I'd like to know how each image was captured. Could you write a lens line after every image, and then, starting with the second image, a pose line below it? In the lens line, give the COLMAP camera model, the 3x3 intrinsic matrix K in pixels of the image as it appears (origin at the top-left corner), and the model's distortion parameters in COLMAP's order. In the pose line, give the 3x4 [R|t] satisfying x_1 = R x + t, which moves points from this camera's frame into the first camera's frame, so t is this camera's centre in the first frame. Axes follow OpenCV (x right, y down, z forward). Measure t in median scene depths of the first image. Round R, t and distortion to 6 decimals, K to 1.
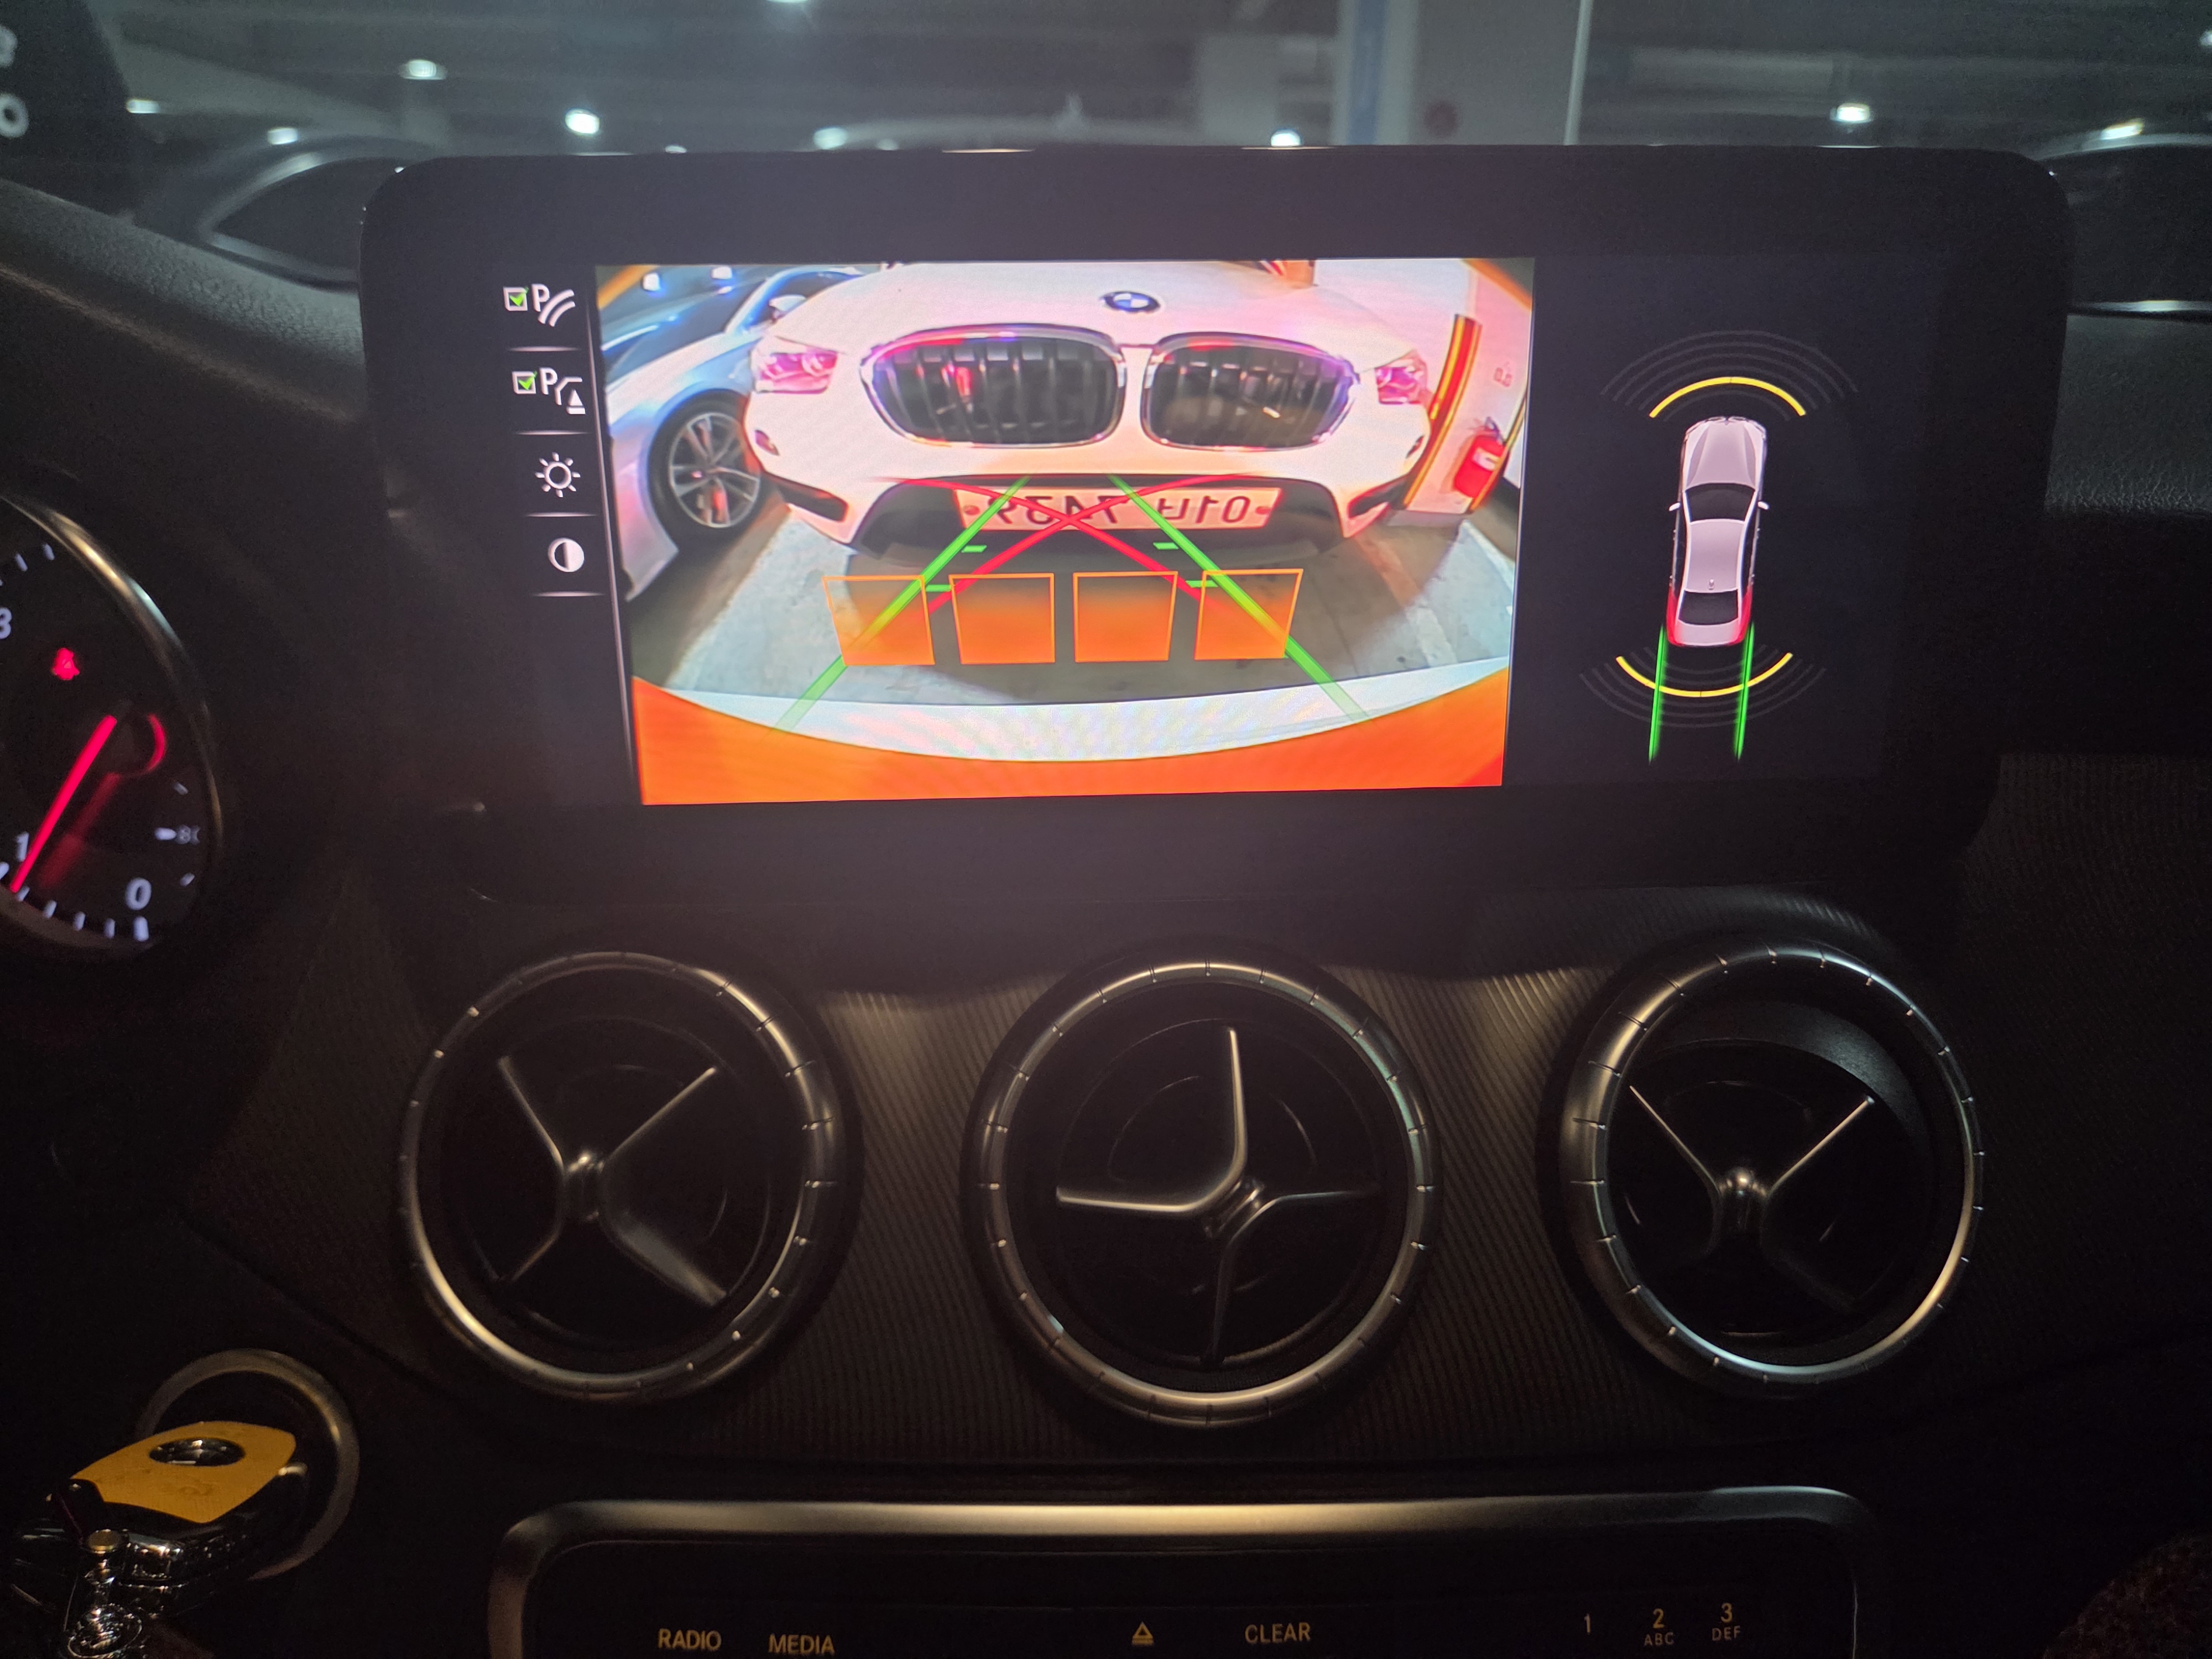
lens RADIAL K [[1499.2, 0, 1087.4], [0, 1499.2, 833.4], [0, 0, 1]] dist [0.052510, -0.047072]
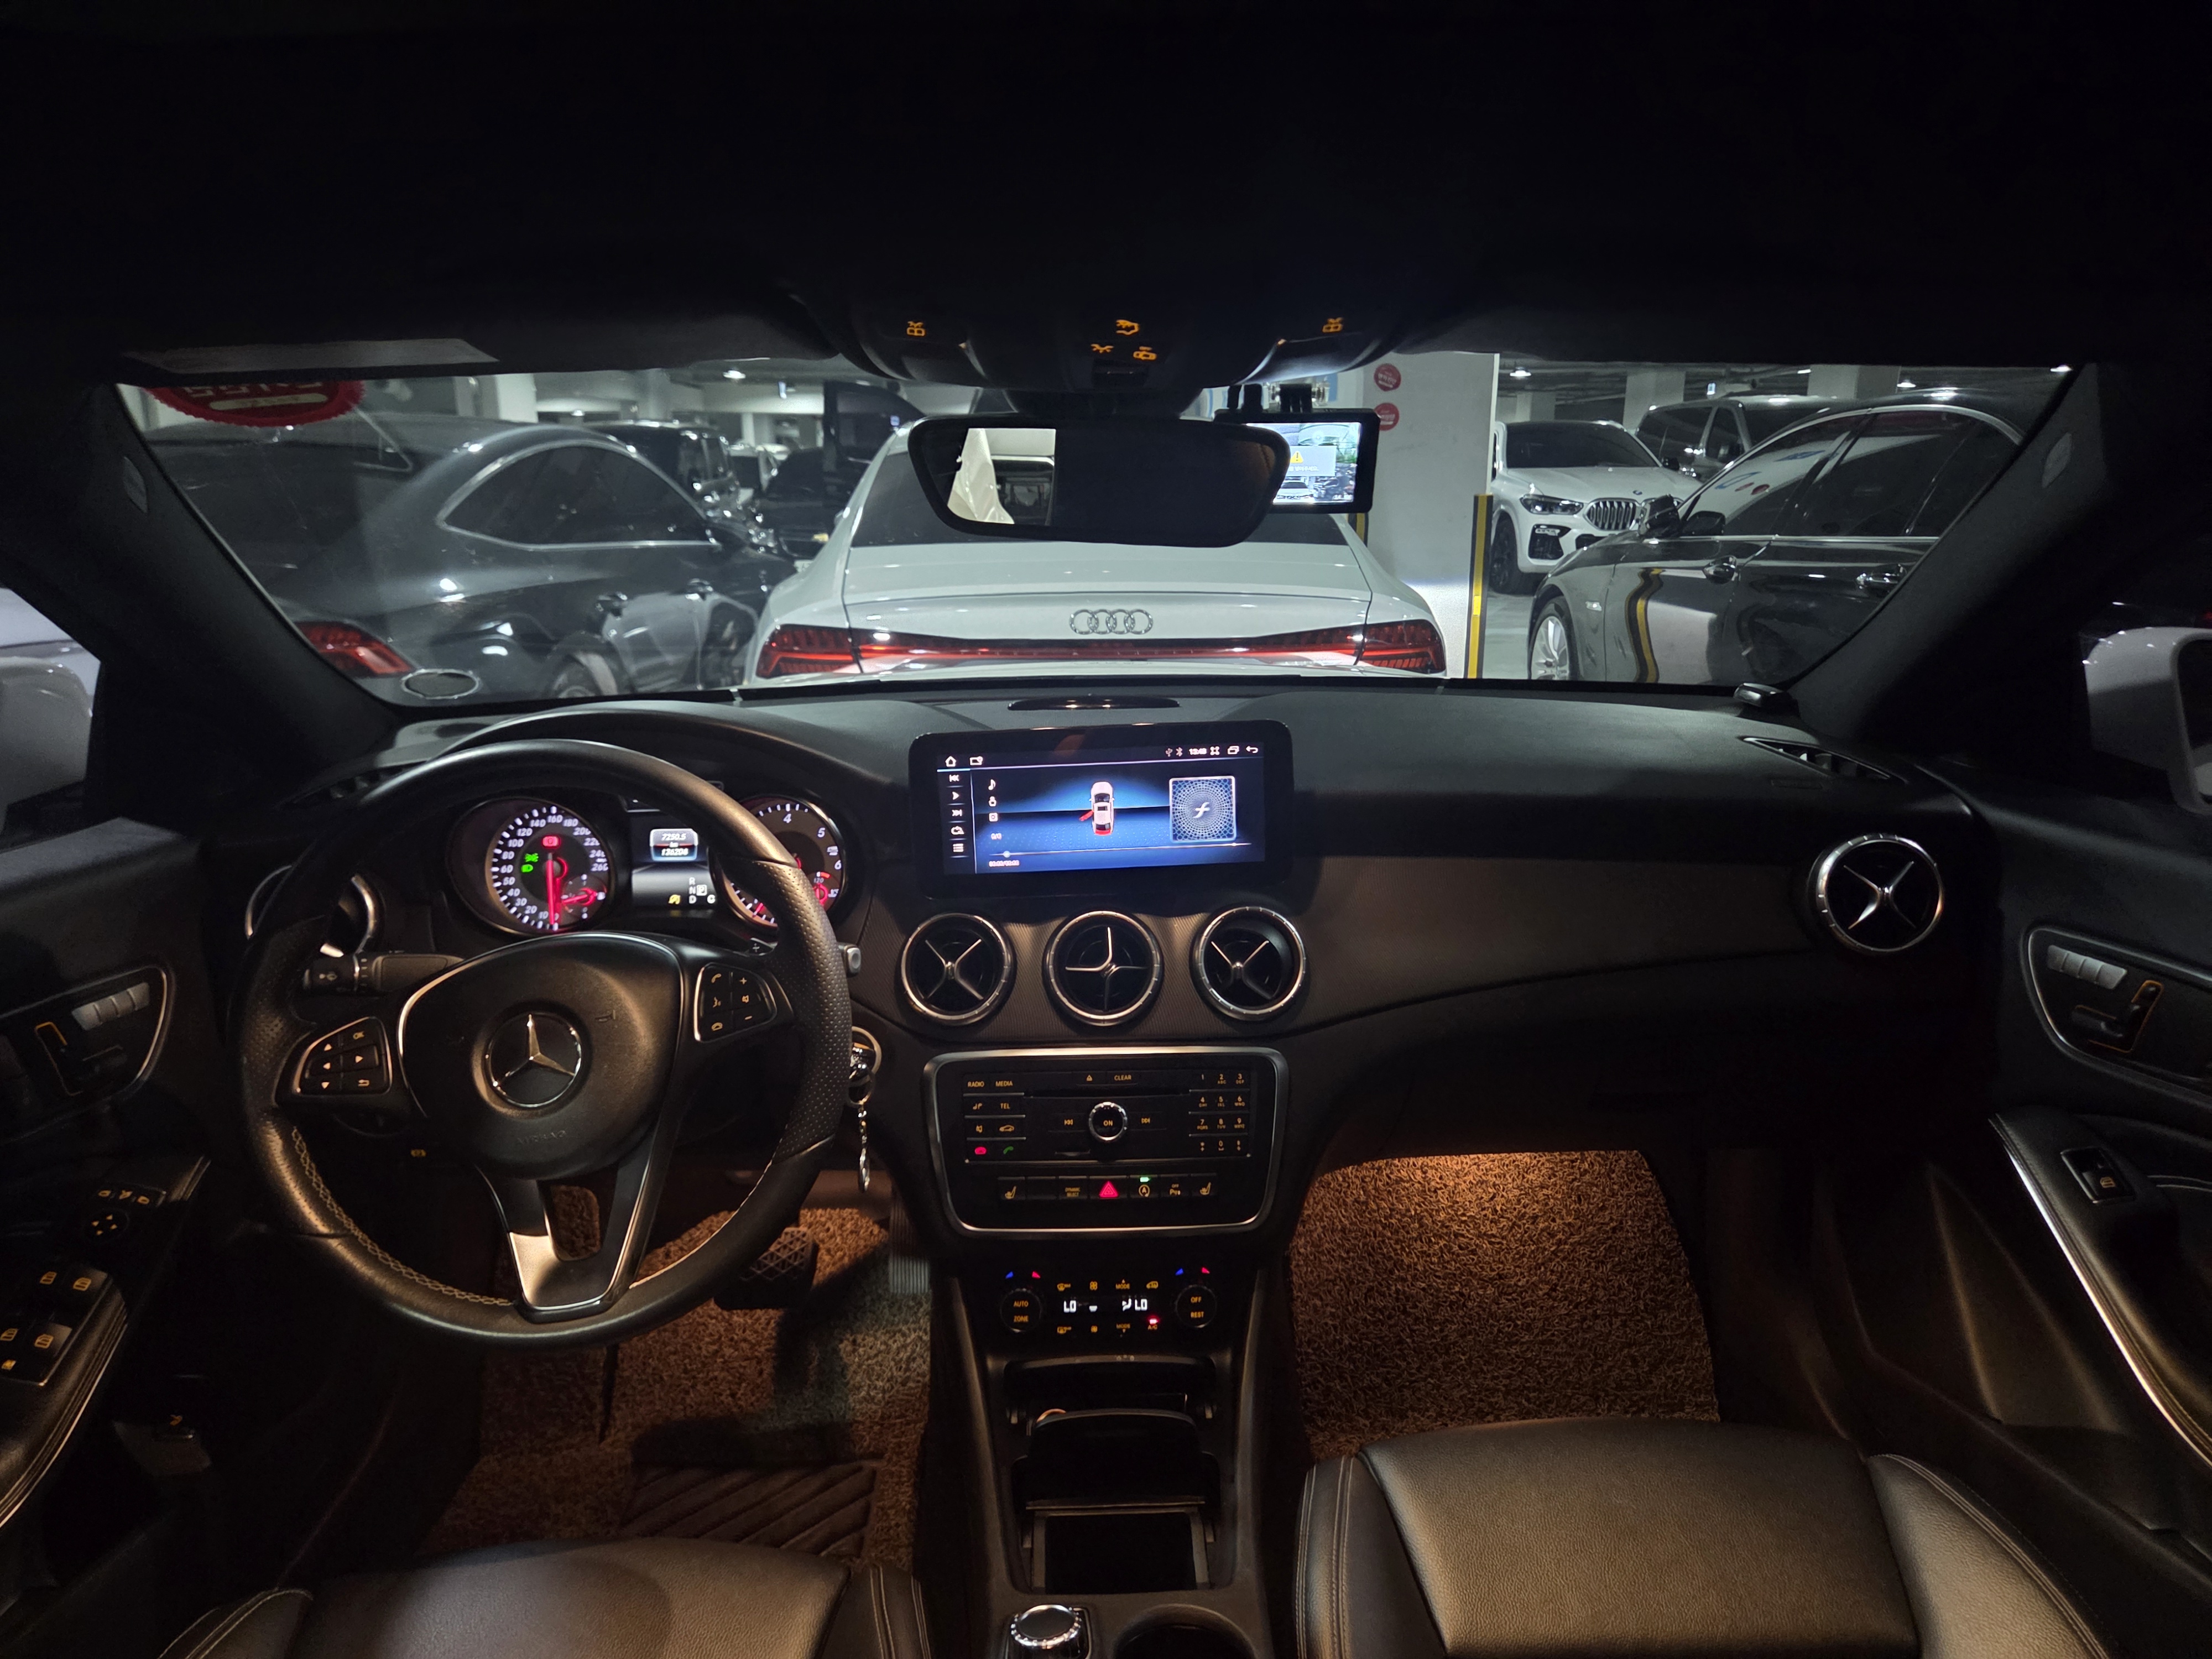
lens RADIAL K [[1499.2, 0, 1091.9], [0, 1499.2, 844.0], [0, 0, 1]] dist [0.052510, -0.047072]
pose [[0.999727, -0.020393, -0.011399, 0.099416], [0.019145, 0.994749, -0.100536, 0.303704], [0.013389, 0.100290, 0.994868, -2.934692]]
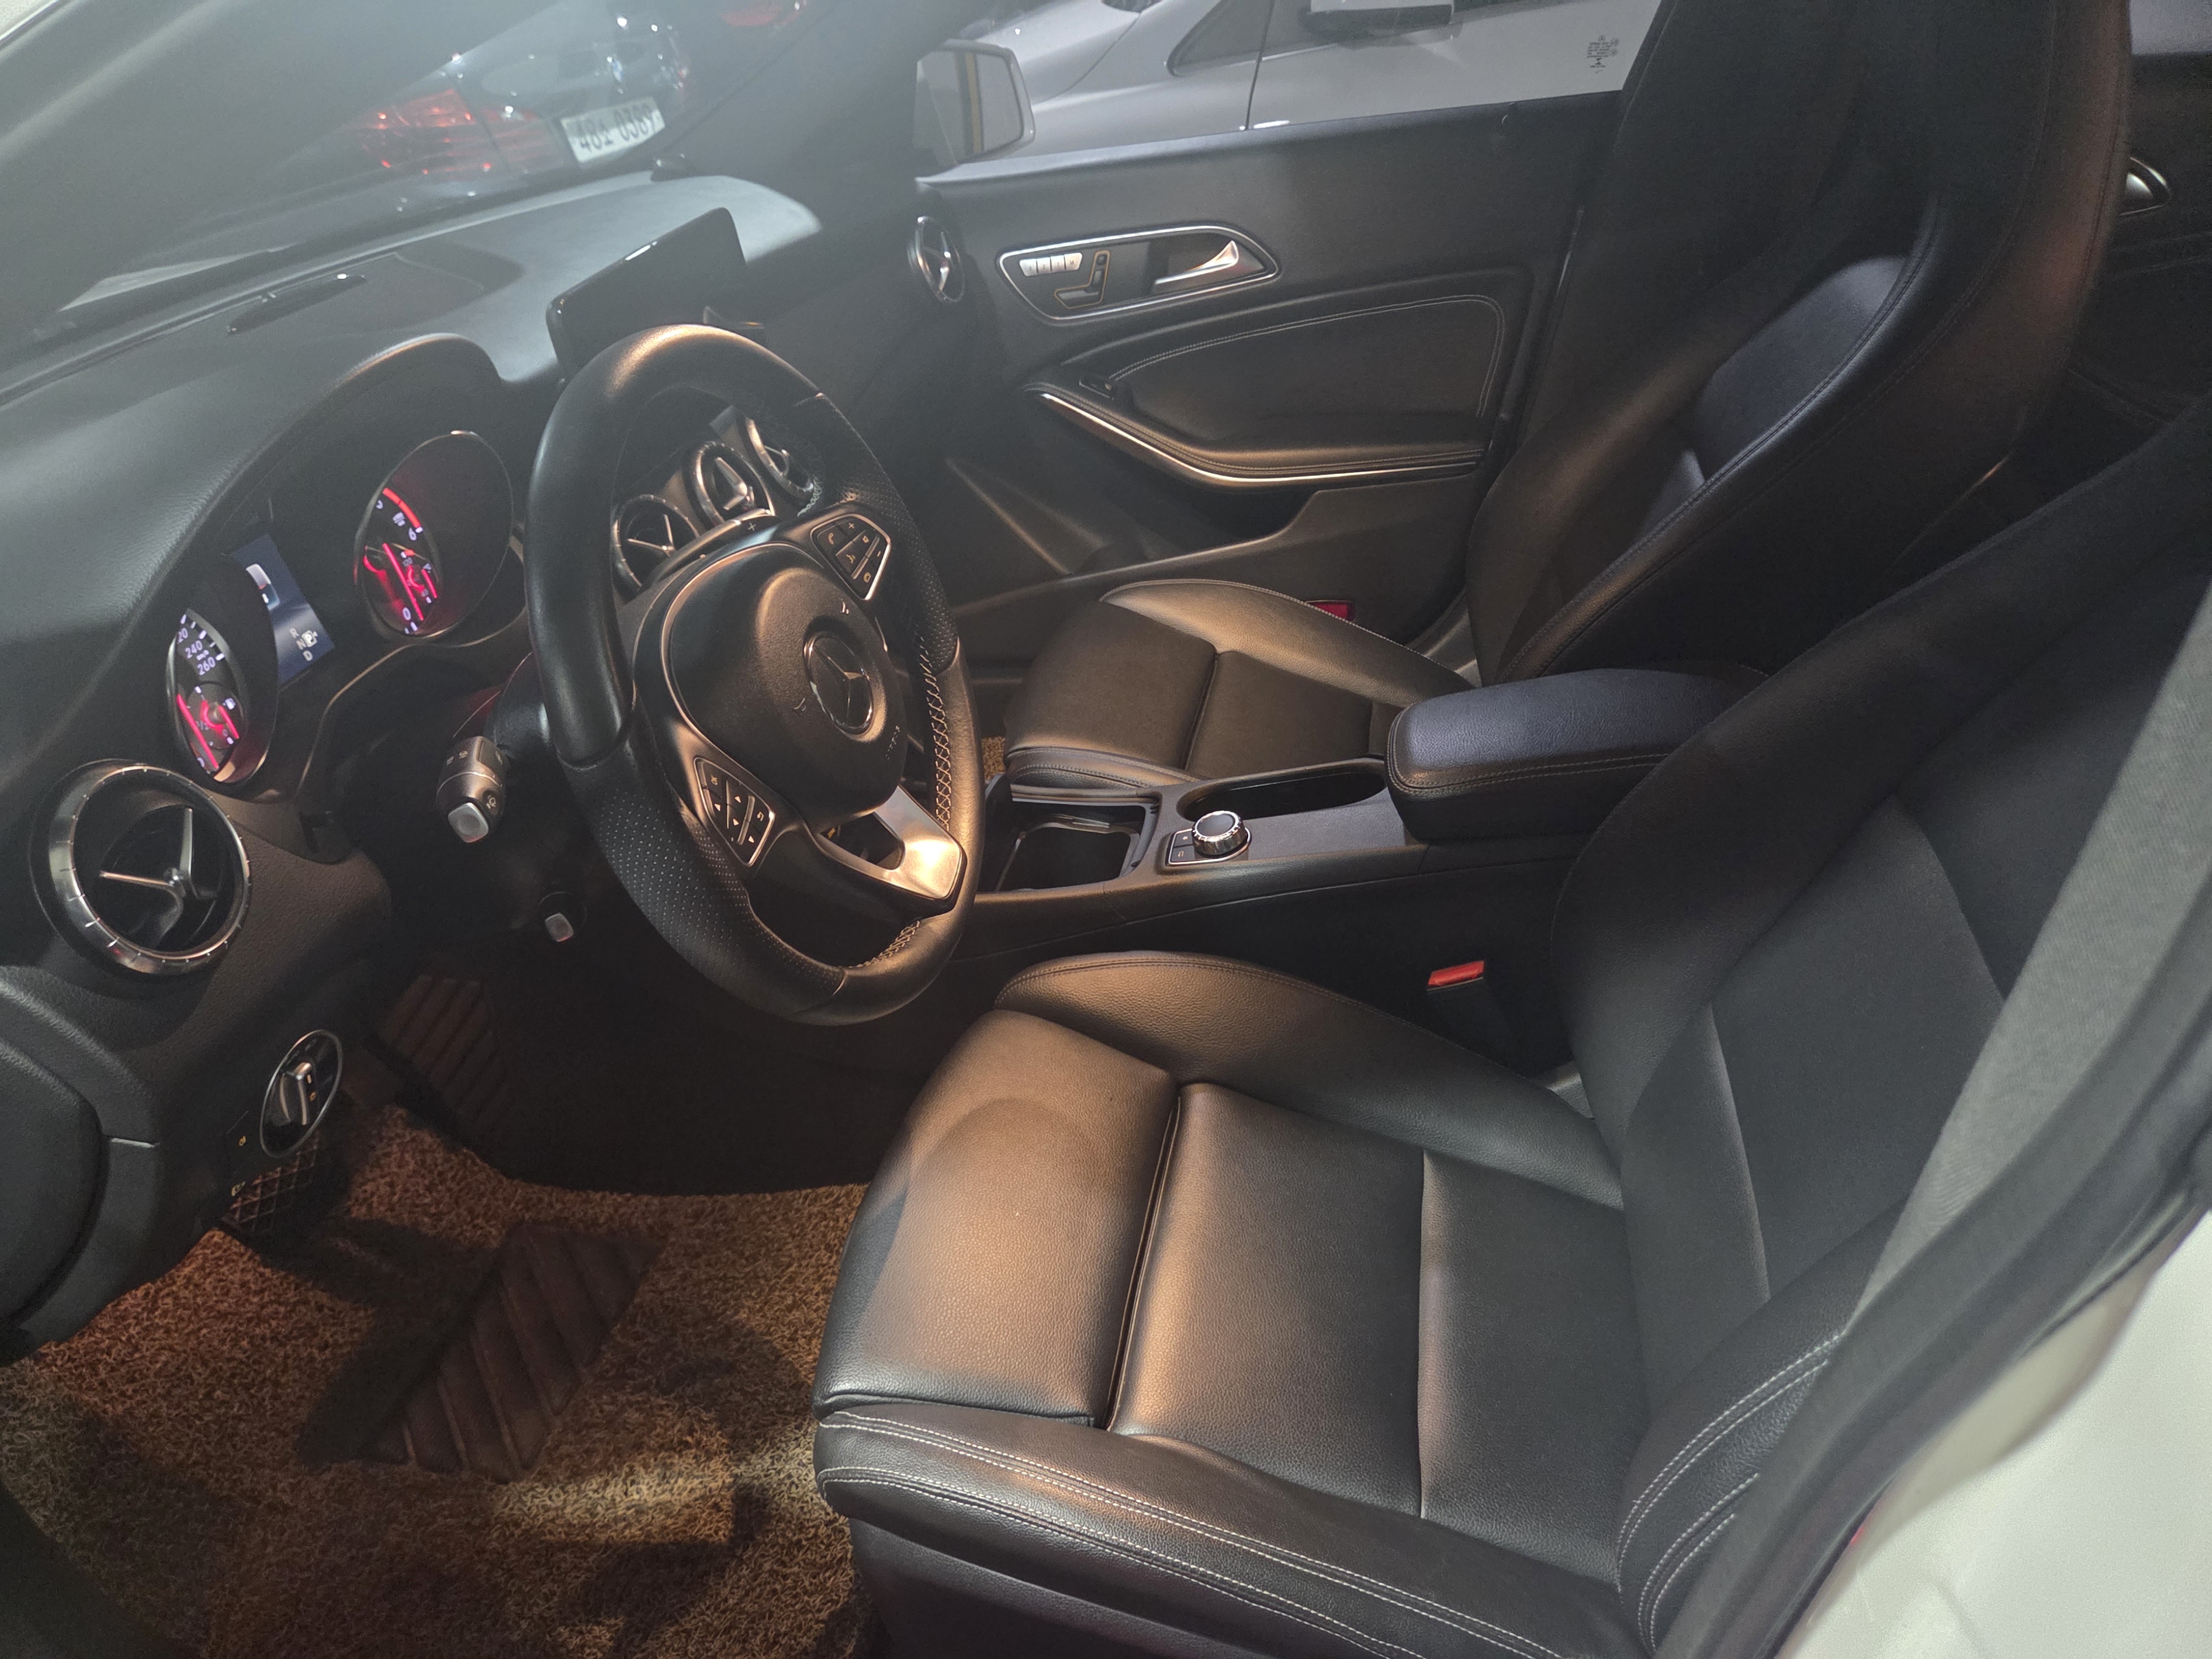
lens RADIAL K [[1499.2, 0, 1071.8], [0, 1499.2, 855.0], [0, 0, 1]] dist [0.052510, -0.047072]
pose [[0.229028, -0.548482, 0.804185, -3.437540], [0.406523, 0.804545, 0.432952, -0.368857], [-0.884469, 0.227762, 0.407234, -1.216673]]
